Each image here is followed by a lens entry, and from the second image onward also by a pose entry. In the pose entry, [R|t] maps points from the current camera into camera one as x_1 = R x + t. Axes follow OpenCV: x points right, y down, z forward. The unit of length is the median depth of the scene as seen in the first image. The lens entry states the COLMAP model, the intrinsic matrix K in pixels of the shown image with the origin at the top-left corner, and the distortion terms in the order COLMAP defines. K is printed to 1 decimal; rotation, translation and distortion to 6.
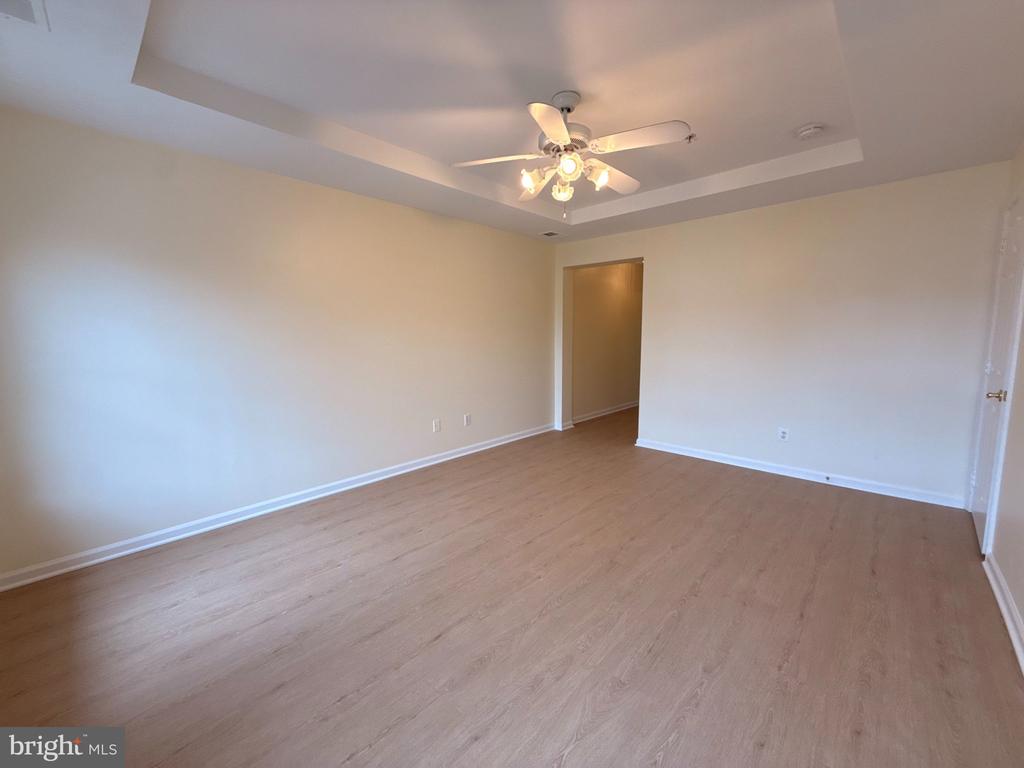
lens RADIAL K [[408.8, 0, 510.7], [0, 408.8, 383.6], [0, 0, 1]] dist [-0.000696, -0.000036]
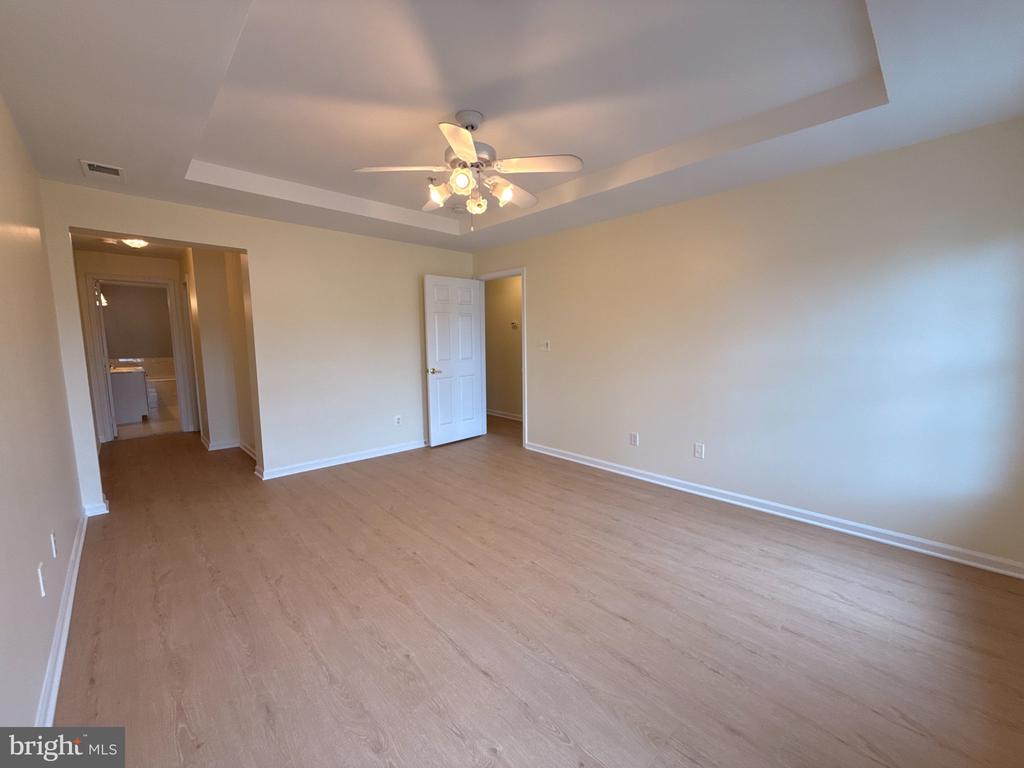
lens RADIAL K [[410.4, 0, 512.0], [0, 410.4, 384.0], [0, 0, 1]] dist [-0.001735, -0.000144]
pose [[0.054548, -0.106397, 0.992826, -0.846111], [0.126606, 0.987019, 0.098819, -0.102595], [-0.990452, 0.120307, 0.067310, 0.795041]]
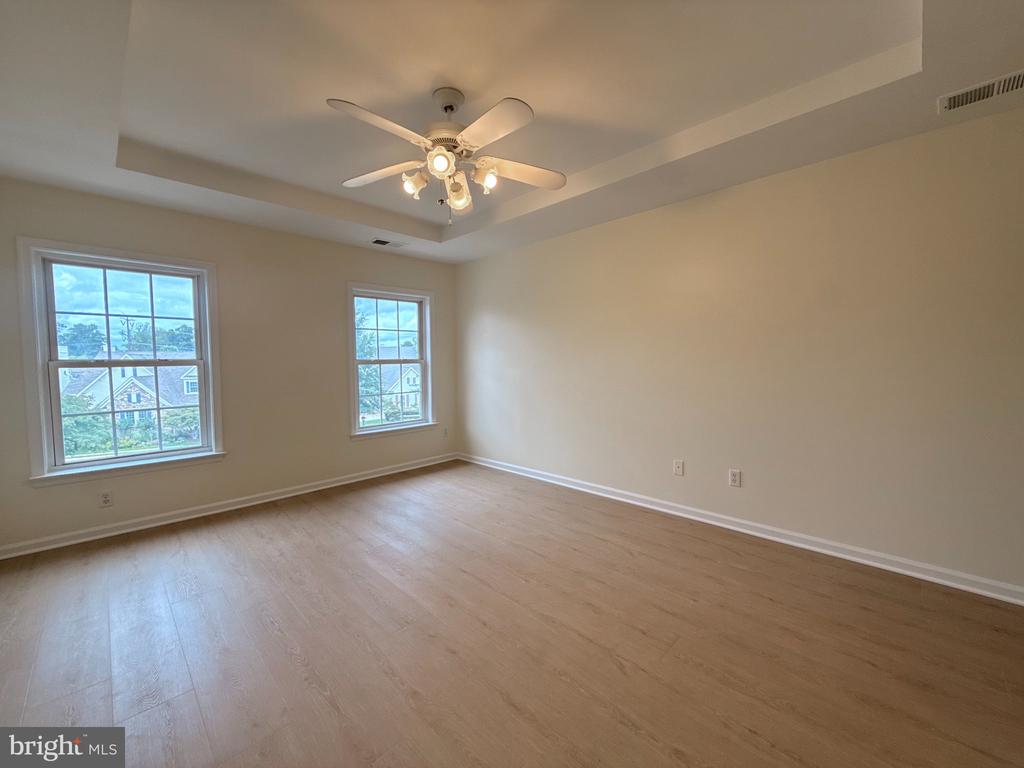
lens RADIAL K [[408.8, 0, 510.7], [0, 408.8, 383.6], [0, 0, 1]] dist [-0.000696, -0.000036]
pose [[-0.034307, 0.065552, -0.997259, 0.958737], [-0.110546, 0.991475, 0.068975, -0.120260], [0.993279, 0.112610, -0.026768, 1.084667]]
